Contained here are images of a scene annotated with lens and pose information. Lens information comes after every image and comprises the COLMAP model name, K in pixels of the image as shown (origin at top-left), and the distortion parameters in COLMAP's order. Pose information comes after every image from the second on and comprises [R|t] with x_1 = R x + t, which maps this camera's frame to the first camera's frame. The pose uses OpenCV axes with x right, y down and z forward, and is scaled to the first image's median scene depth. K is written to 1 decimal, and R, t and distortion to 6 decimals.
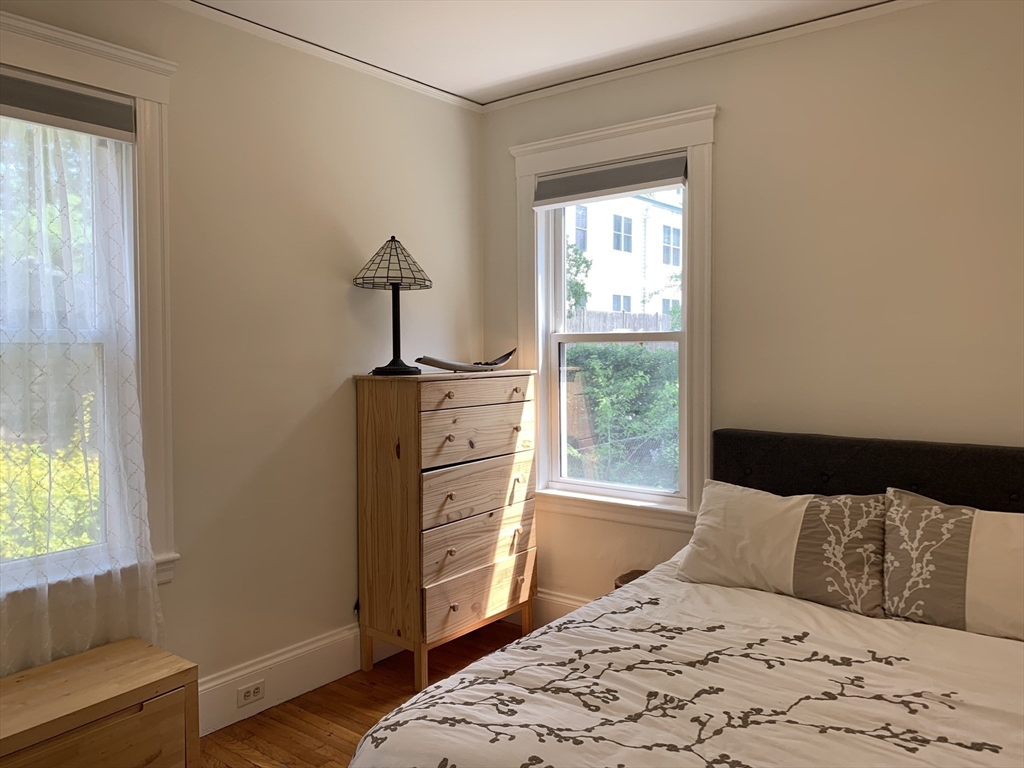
lens RADIAL K [[763.2, 0, 499.4], [0, 763.2, 383.5], [0, 0, 1]] dist [0.041850, -0.057611]
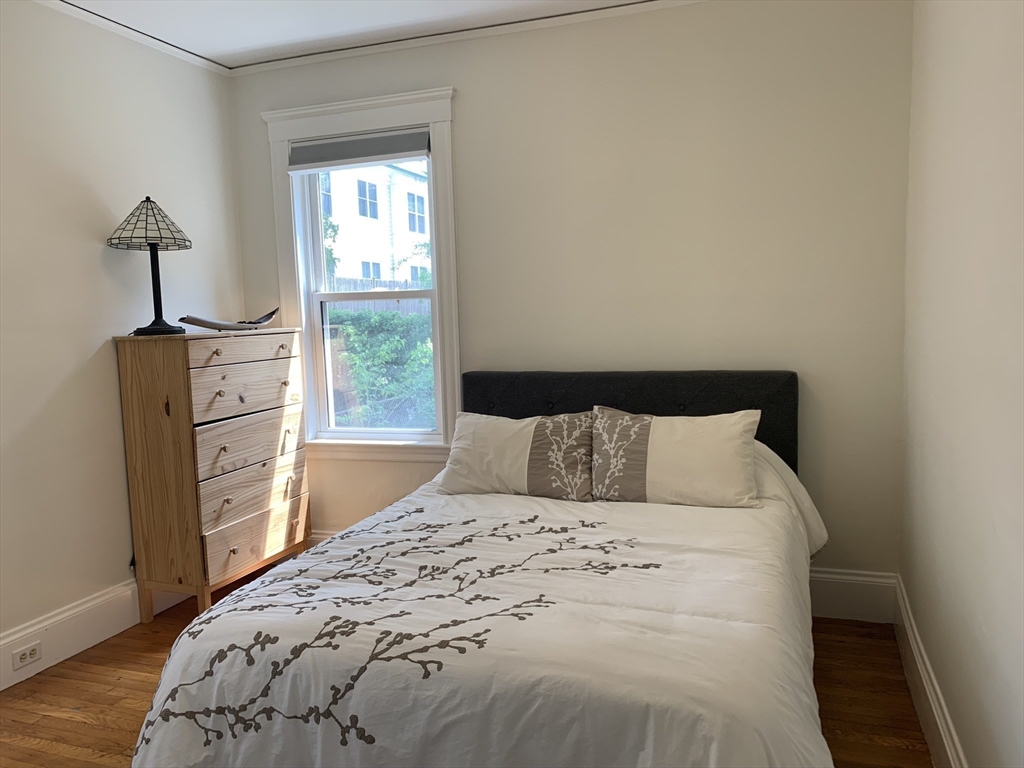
lens RADIAL K [[763.2, 0, 499.4], [0, 763.2, 383.5], [0, 0, 1]] dist [0.041850, -0.057611]
pose [[0.948296, -0.052129, 0.313076, -0.031540], [0.038933, 0.998076, 0.048259, 0.023072], [-0.314989, -0.033574, 0.948501, -0.118845]]
